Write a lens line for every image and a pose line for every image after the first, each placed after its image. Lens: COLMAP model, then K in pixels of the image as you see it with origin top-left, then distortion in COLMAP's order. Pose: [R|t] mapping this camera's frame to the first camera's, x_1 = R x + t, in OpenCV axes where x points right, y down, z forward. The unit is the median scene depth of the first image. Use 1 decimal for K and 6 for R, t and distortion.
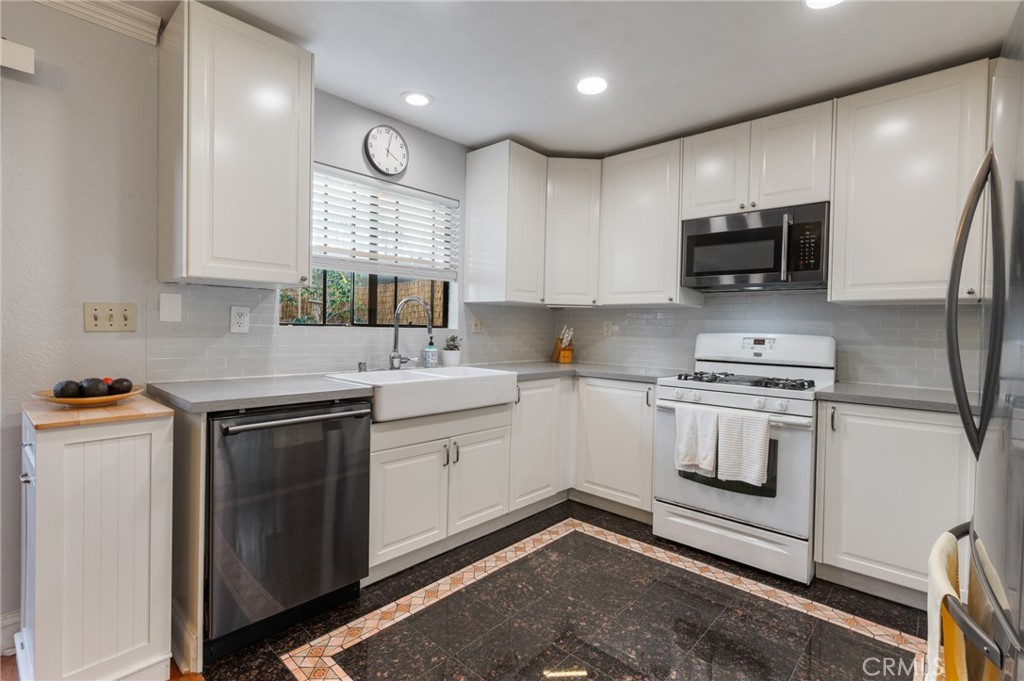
lens RADIAL K [[481.4, 0, 512.0], [0, 481.4, 340.5], [0, 0, 1]] dist [0.000031, -0.000277]
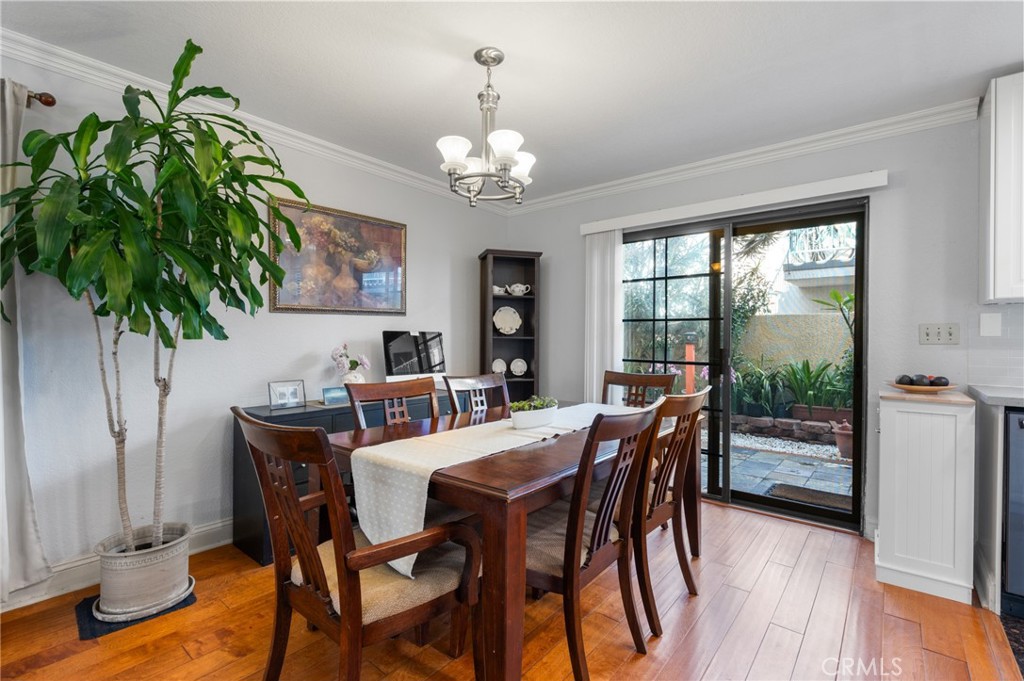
lens RADIAL K [[481.4, 0, 512.0], [0, 481.4, 340.5], [0, 0, 1]] dist [0.000031, -0.000277]
pose [[0.074625, -0.023528, -0.996934, 0.222633], [-0.026984, 0.999308, -0.025604, 0.019589], [0.996847, 0.028812, 0.073938, -0.158071]]
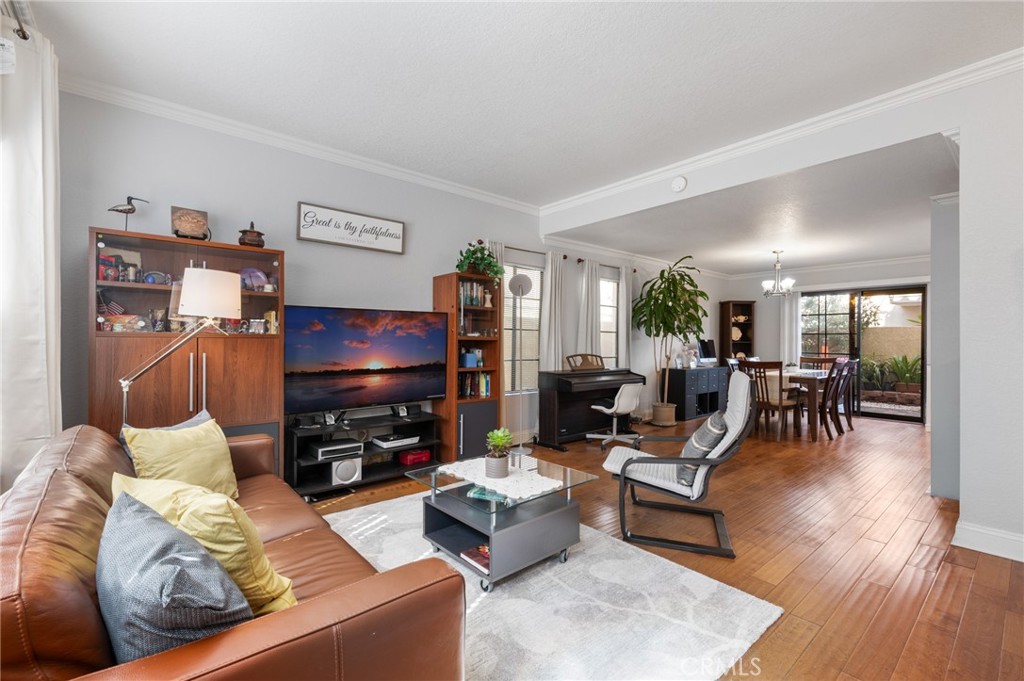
lens RADIAL K [[442.4, 0, 516.2], [0, 442.4, 340.0], [0, 0, 1]] dist [-0.003455, -0.000307]
pose [[-0.117572, -0.029949, -0.992613, 1.337010], [-0.030828, 0.999173, -0.026495, 0.062873], [0.992586, 0.027486, -0.118398, -0.882150]]
